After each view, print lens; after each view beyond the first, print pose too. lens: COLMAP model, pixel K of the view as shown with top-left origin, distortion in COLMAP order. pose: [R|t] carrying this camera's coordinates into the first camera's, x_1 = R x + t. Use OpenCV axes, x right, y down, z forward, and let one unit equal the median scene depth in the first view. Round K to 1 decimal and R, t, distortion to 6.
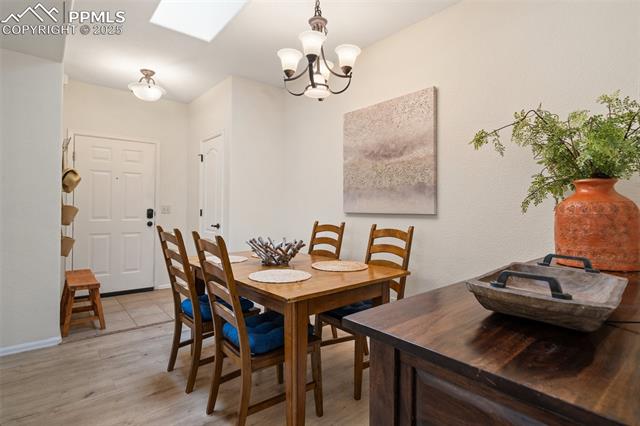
lens RADIAL K [[325.4, 0, 320.1], [0, 325.4, 207.2], [0, 0, 1]] dist [0.006501, -0.000914]
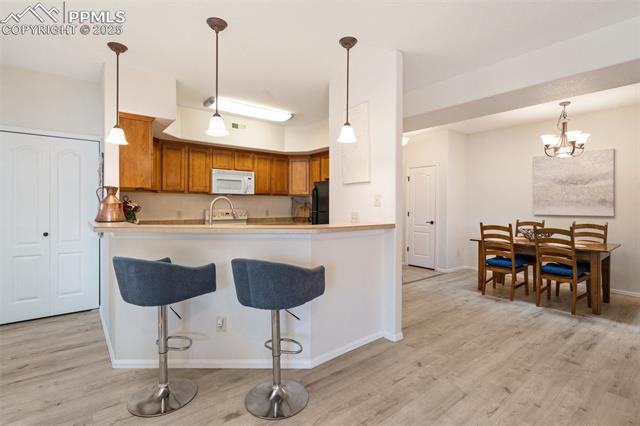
lens RADIAL K [[306.9, 0, 317.2], [0, 306.9, 207.7], [0, 0, 1]] dist [0.003187, -0.001415]
pose [[0.999202, -0.002989, -0.039835, -1.229149], [0.003392, 0.999944, 0.010051, -0.049448], [0.039803, -0.010178, 0.999156, -0.805015]]
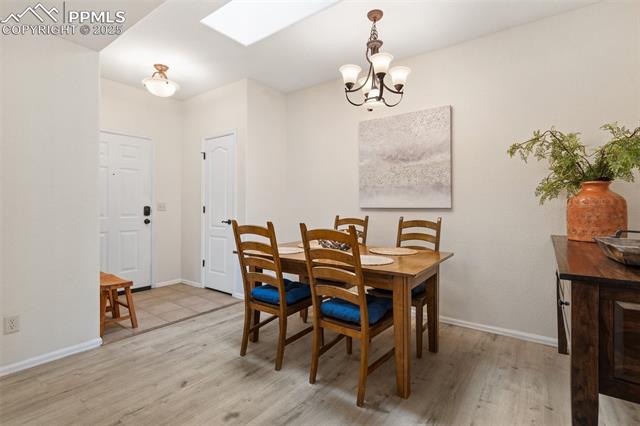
lens RADIAL K [[306.9, 0, 319.5], [0, 306.9, 208.9], [0, 0, 1]] dist [0.003187, -0.001415]
pose [[0.973249, -0.007153, 0.229640, -0.388233], [0.004531, 0.999918, 0.011941, 0.008511], [-0.229707, -0.010581, 0.973202, -0.028421]]
